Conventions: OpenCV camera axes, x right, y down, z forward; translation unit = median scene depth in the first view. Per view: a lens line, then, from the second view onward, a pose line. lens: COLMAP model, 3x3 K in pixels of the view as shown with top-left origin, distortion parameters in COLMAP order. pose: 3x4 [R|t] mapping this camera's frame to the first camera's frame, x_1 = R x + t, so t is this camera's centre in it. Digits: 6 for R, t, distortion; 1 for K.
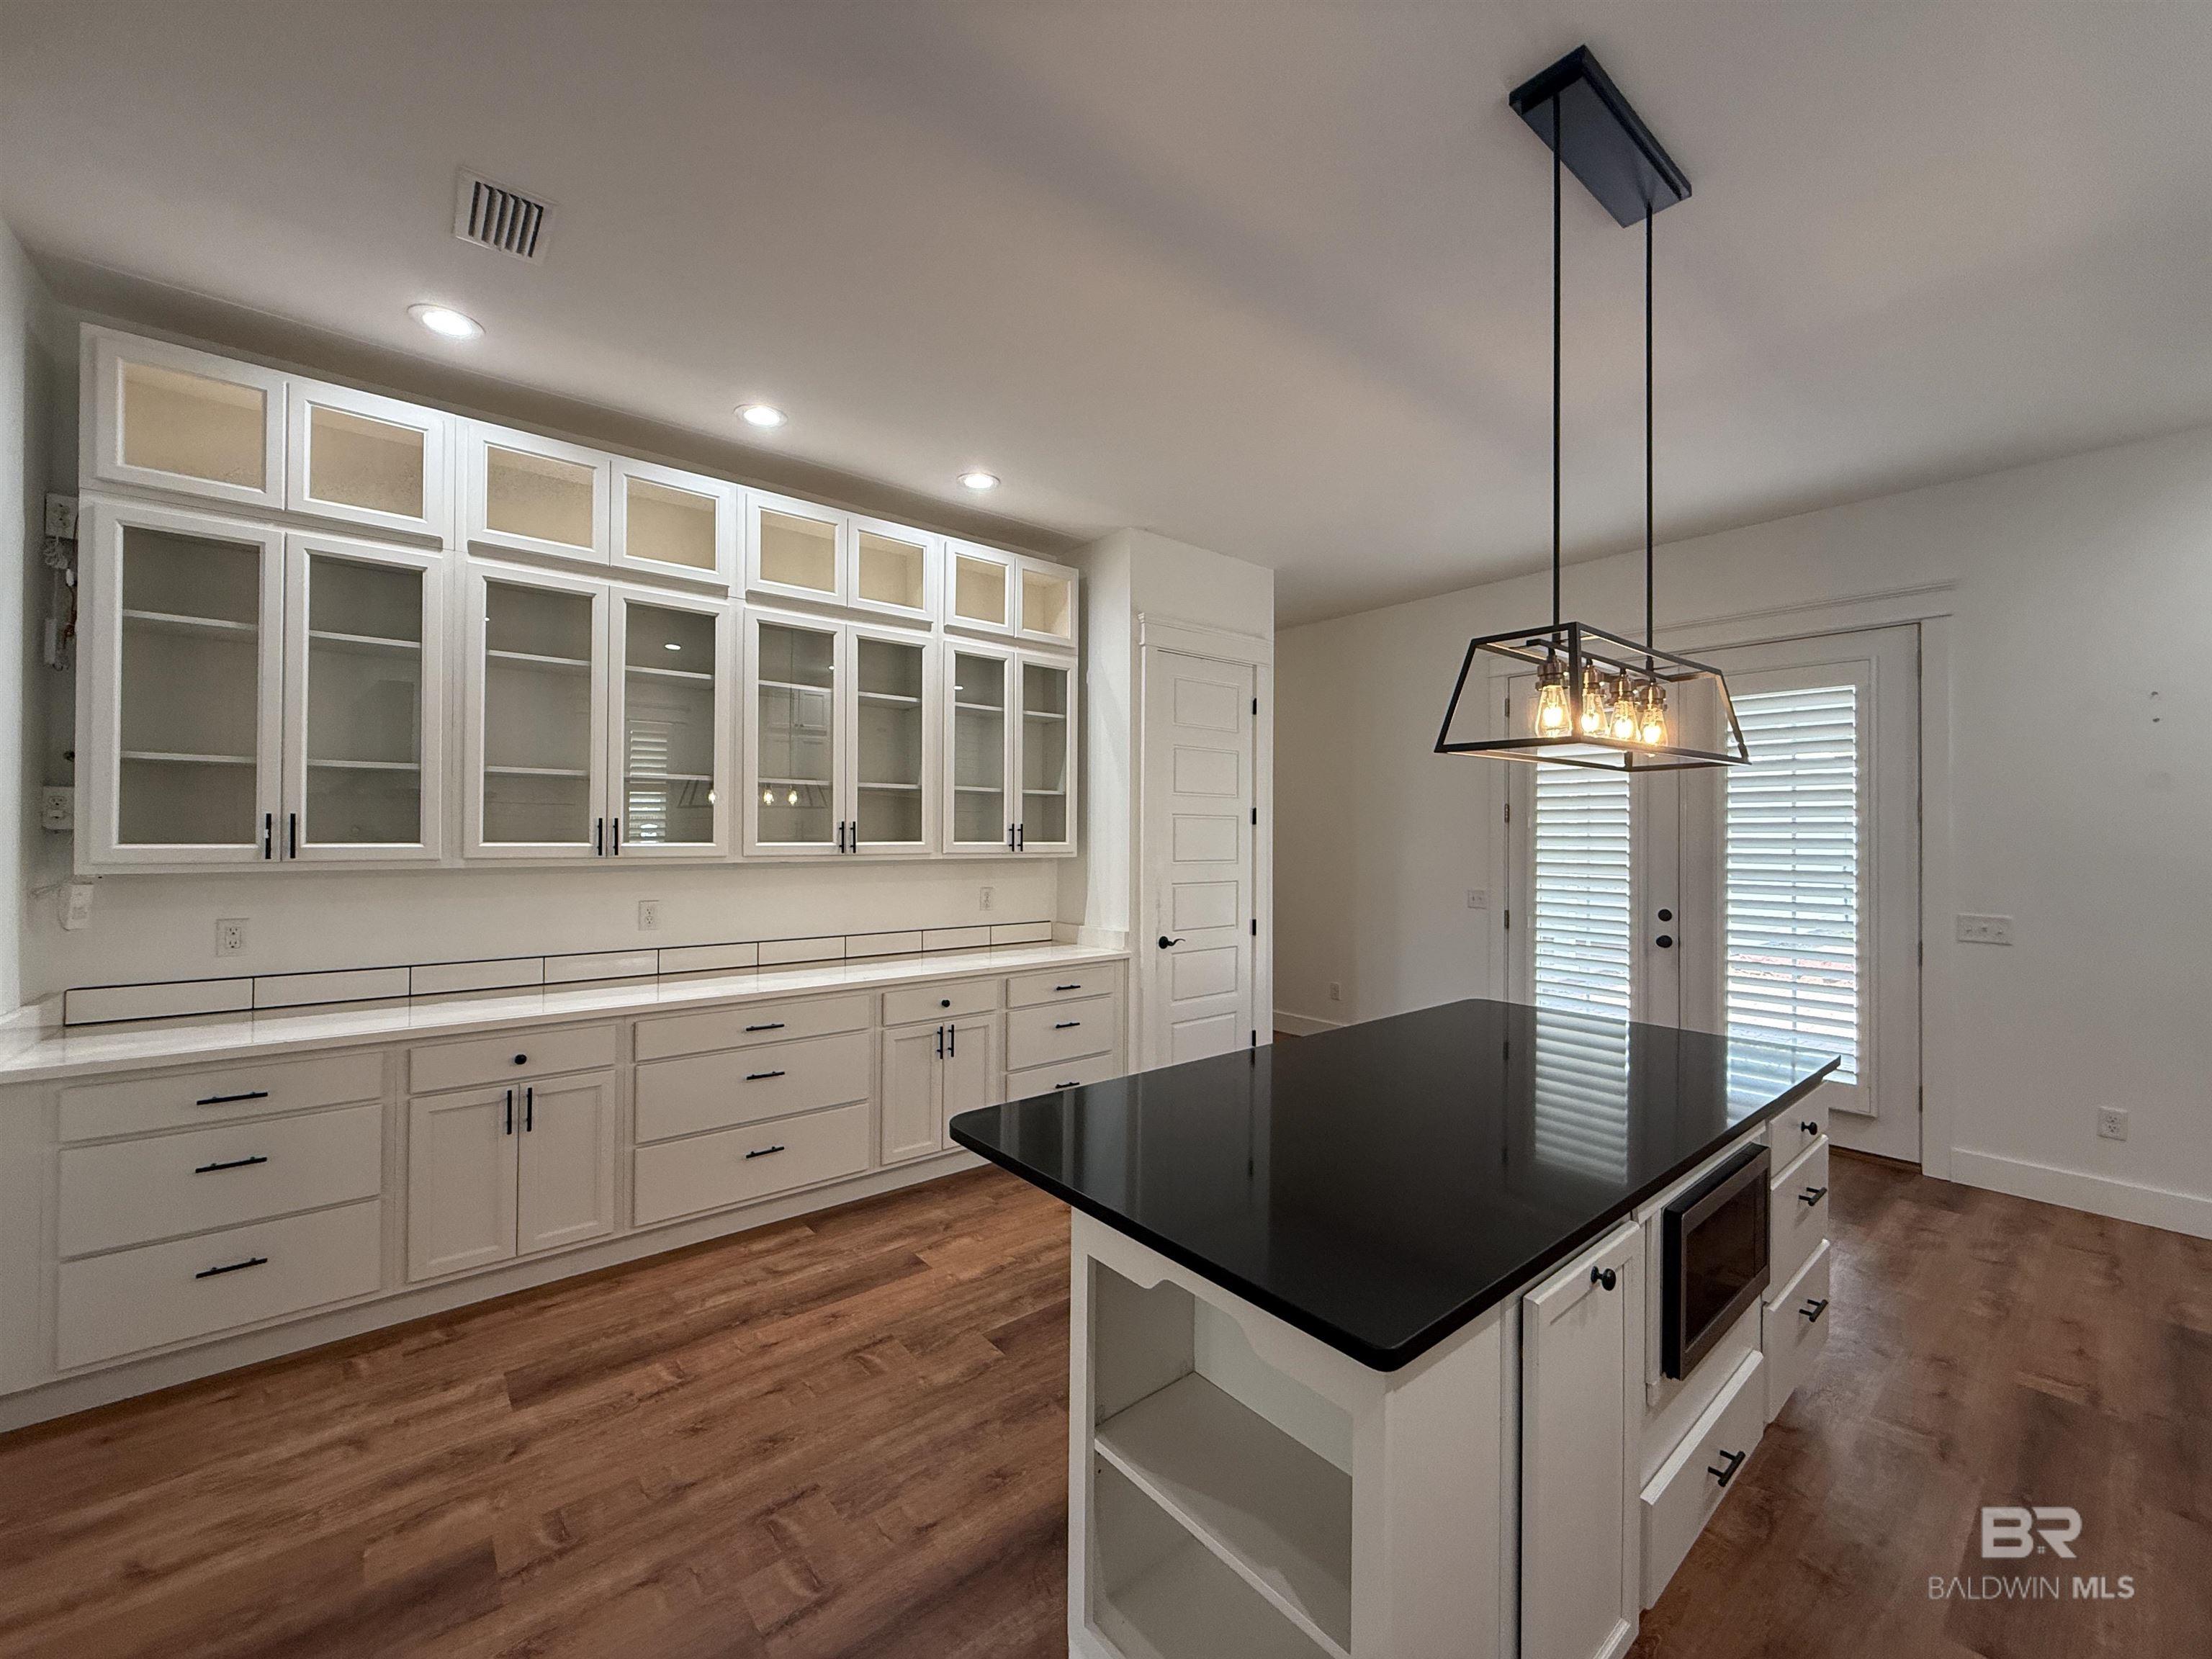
lens RADIAL K [[886.8, 0, 1098.3], [0, 886.8, 826.7], [0, 0, 1]] dist [0.000170, 0.000417]
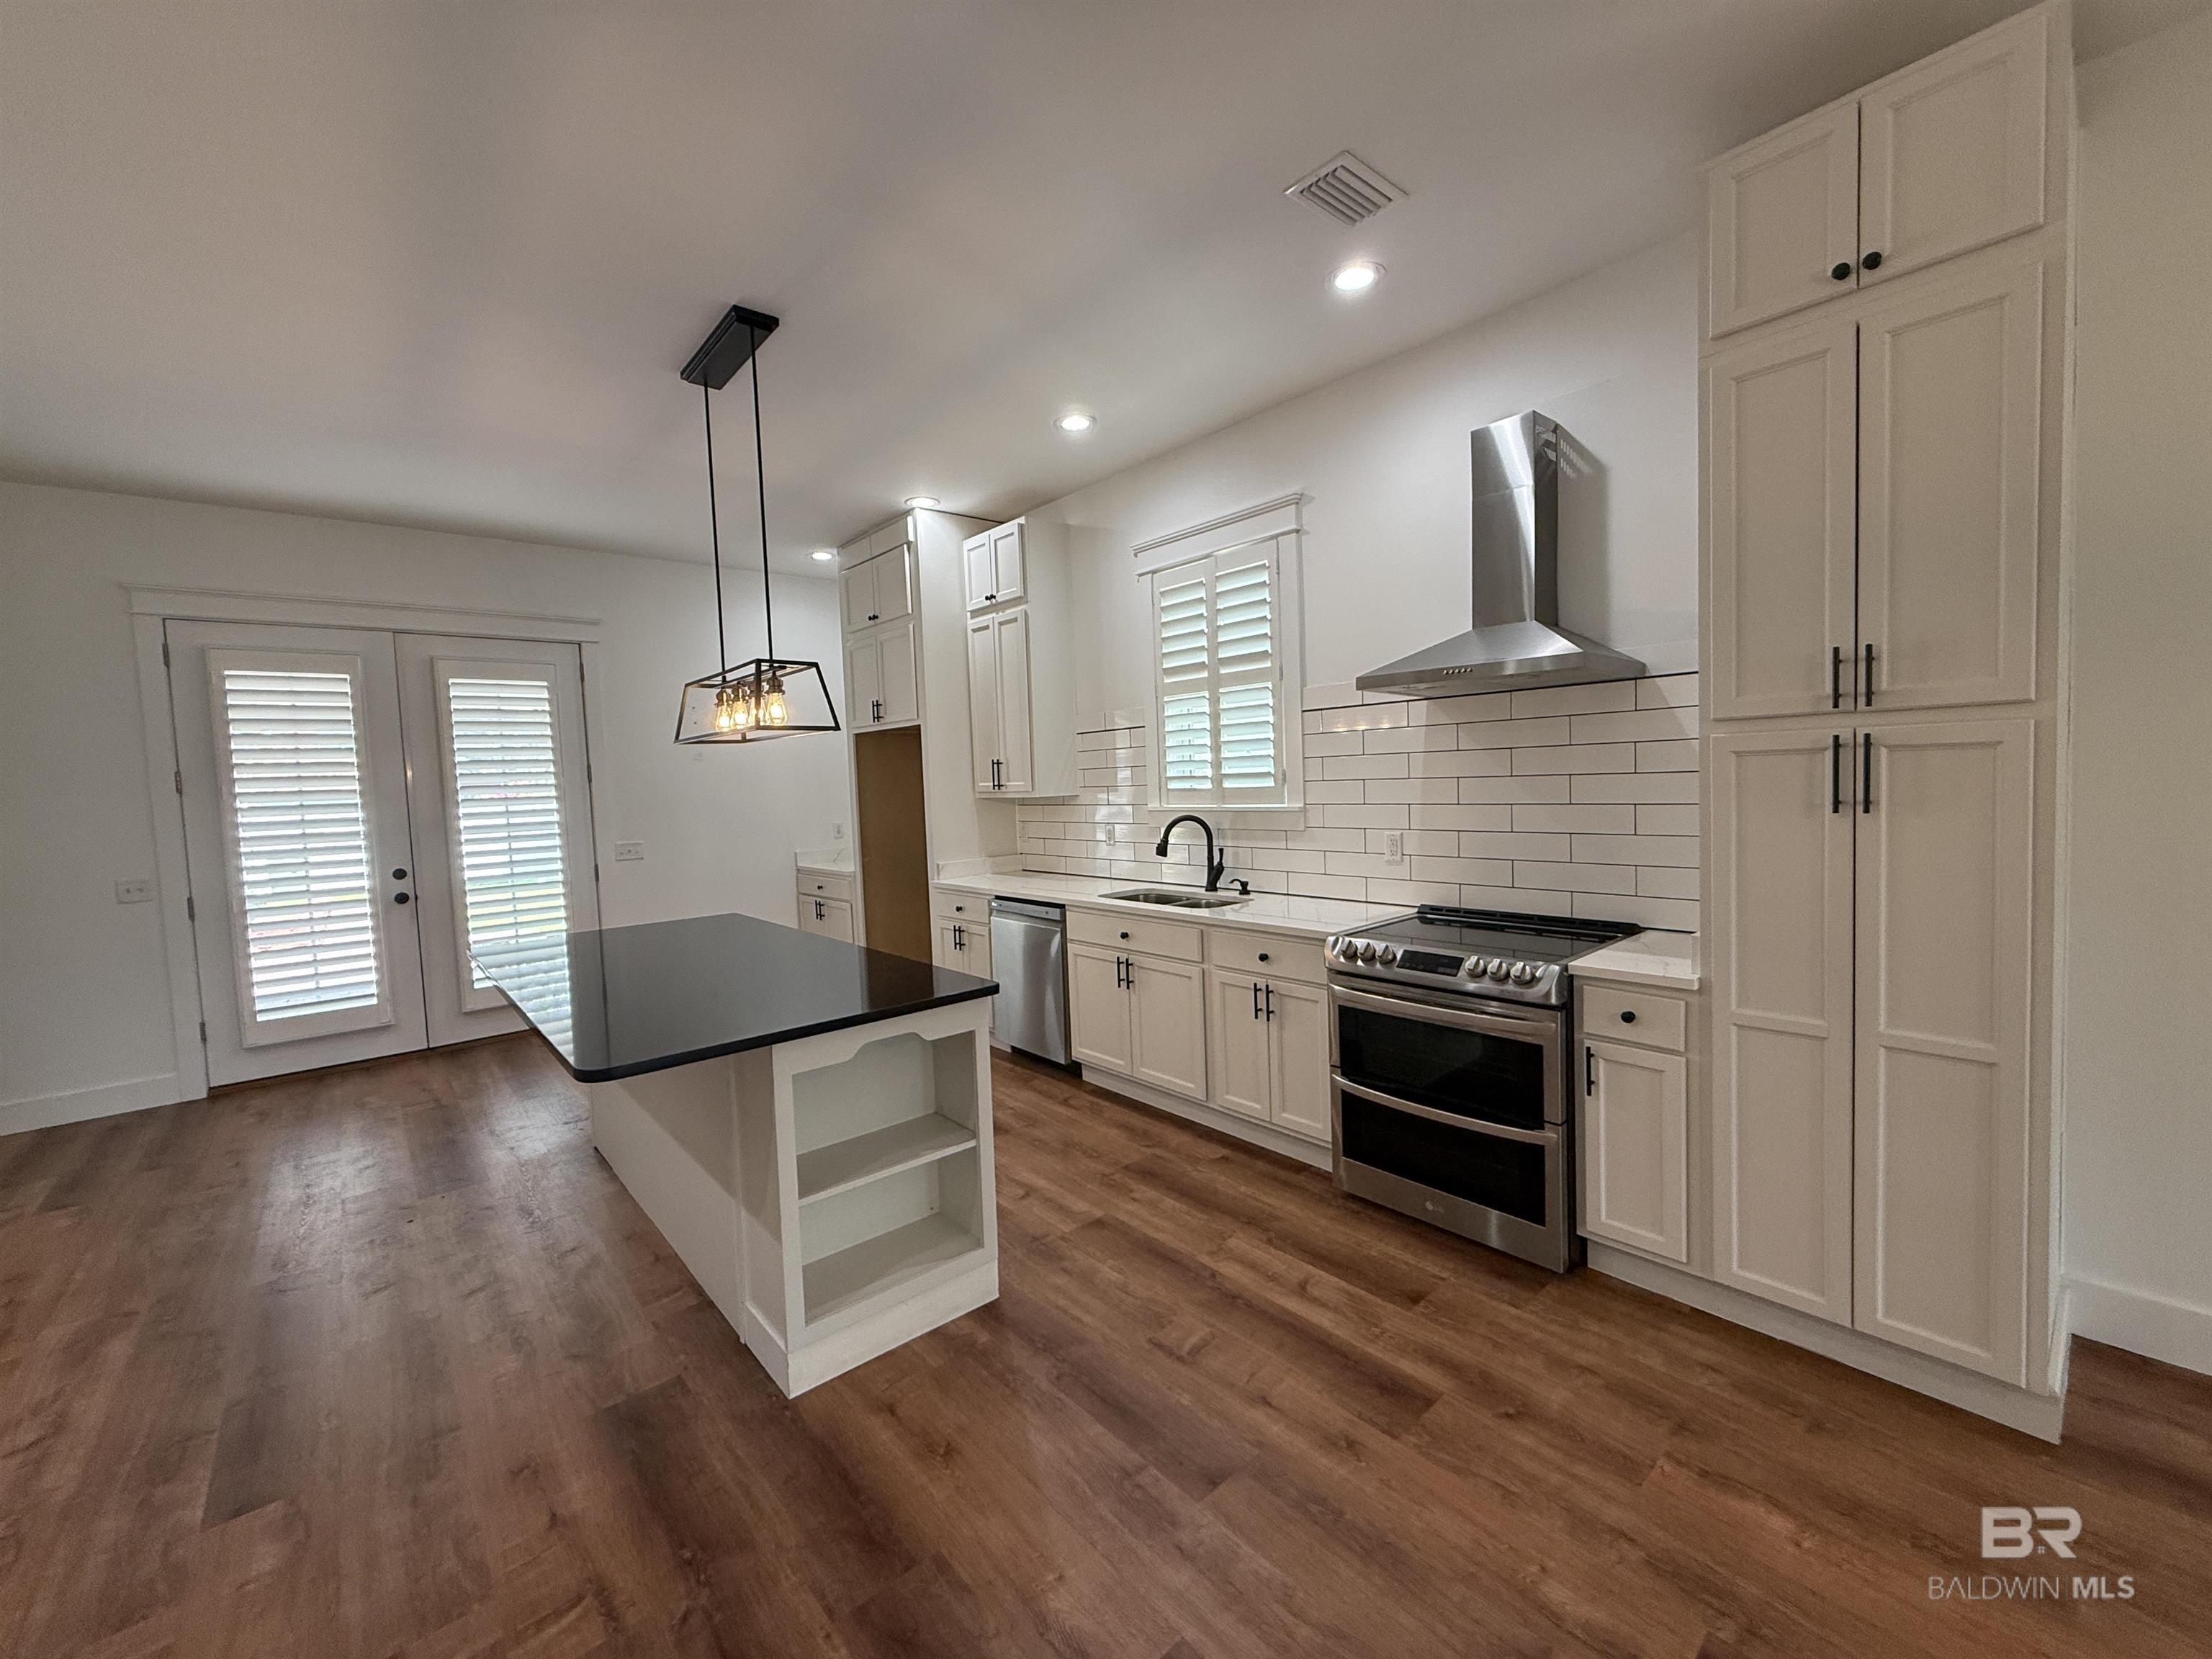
lens RADIAL K [[886.8, 0, 1098.3], [0, 886.8, 826.7], [0, 0, 1]] dist [0.000170, 0.000417]
pose [[-0.020645, -0.058540, 0.998072, -0.634601], [0.026885, 0.997891, 0.059086, 0.001790], [-0.999425, 0.028053, -0.019028, 0.235727]]
